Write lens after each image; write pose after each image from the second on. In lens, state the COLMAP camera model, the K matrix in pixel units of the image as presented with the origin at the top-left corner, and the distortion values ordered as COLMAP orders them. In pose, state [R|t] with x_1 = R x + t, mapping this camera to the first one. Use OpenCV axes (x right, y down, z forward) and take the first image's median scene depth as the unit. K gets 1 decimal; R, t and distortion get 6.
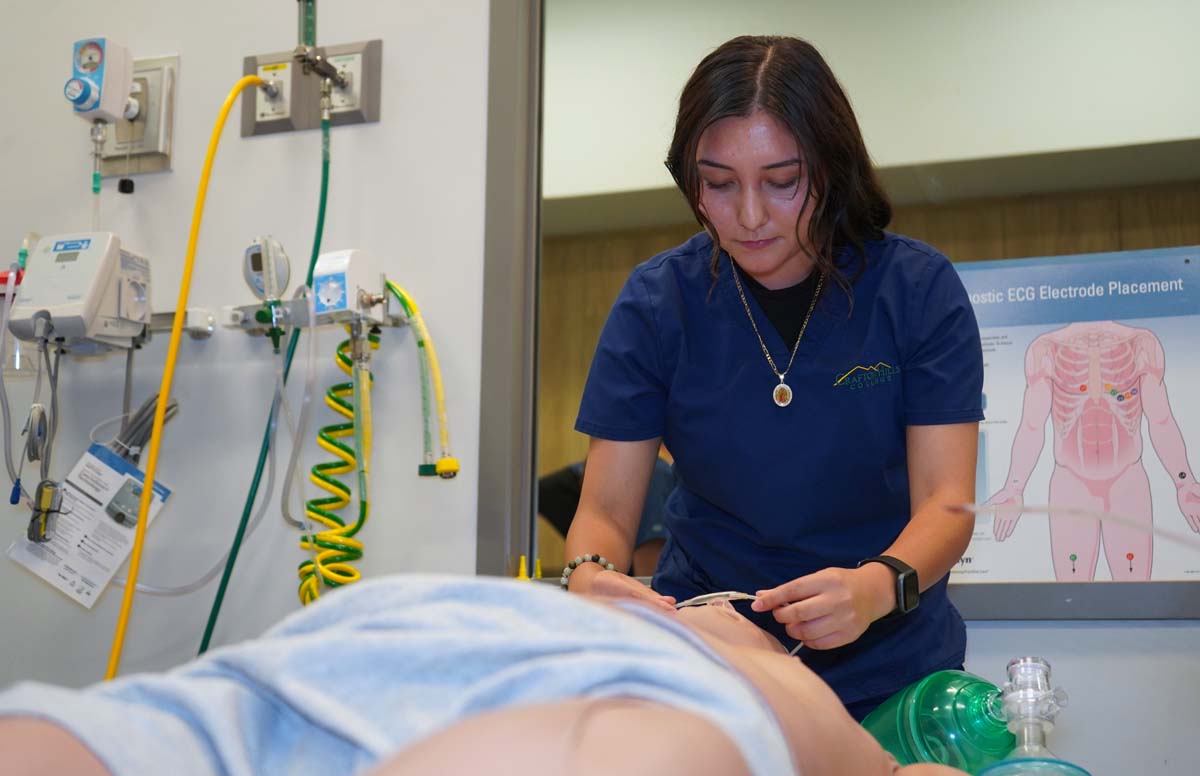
lens RADIAL K [[1607.8, 0, 594.5], [0, 1607.8, 382.9], [0, 0, 1]] dist [0.015207, 0.000000]
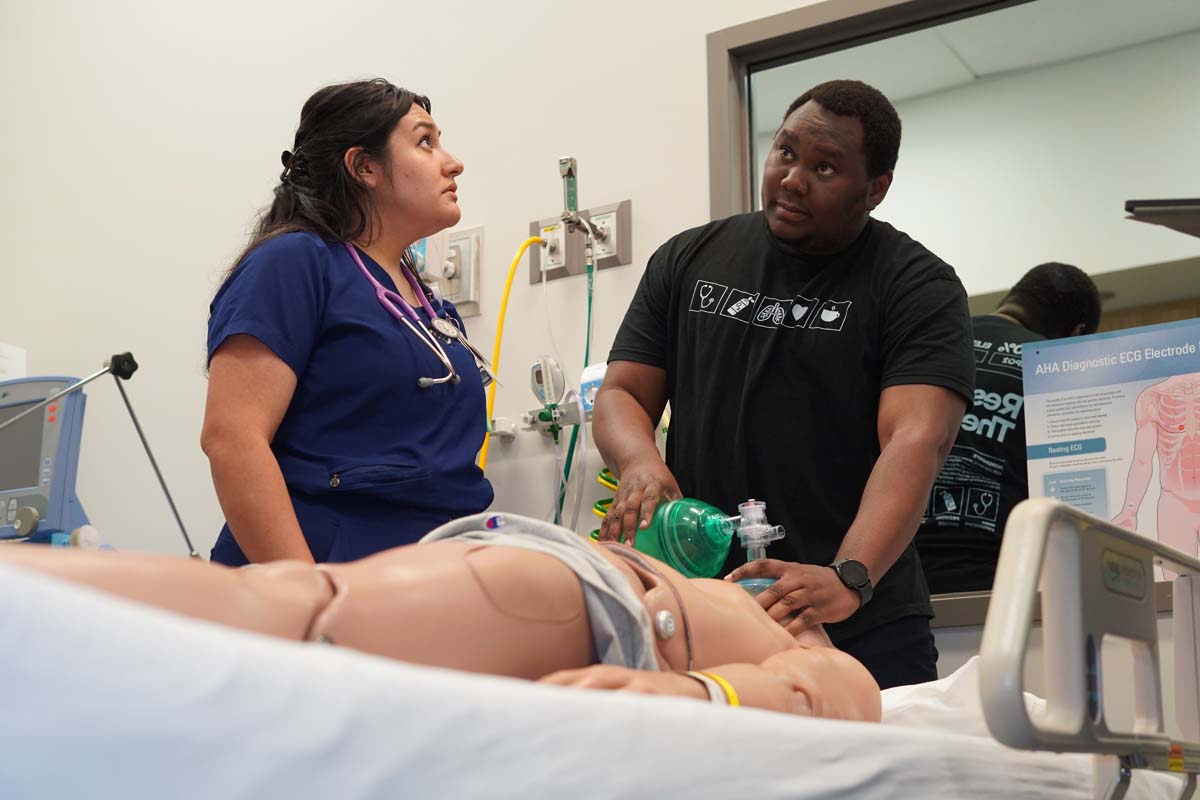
lens RADIAL K [[1643.8, 0, 603.2], [0, 1643.8, 403.9], [0, 0, 1]] dist [0.008129, 0.000000]
pose [[0.974230, -0.067545, -0.215207, 0.122534], [0.052076, 0.995689, -0.076763, 0.050481], [0.219464, 0.063577, 0.973547, -0.283356]]
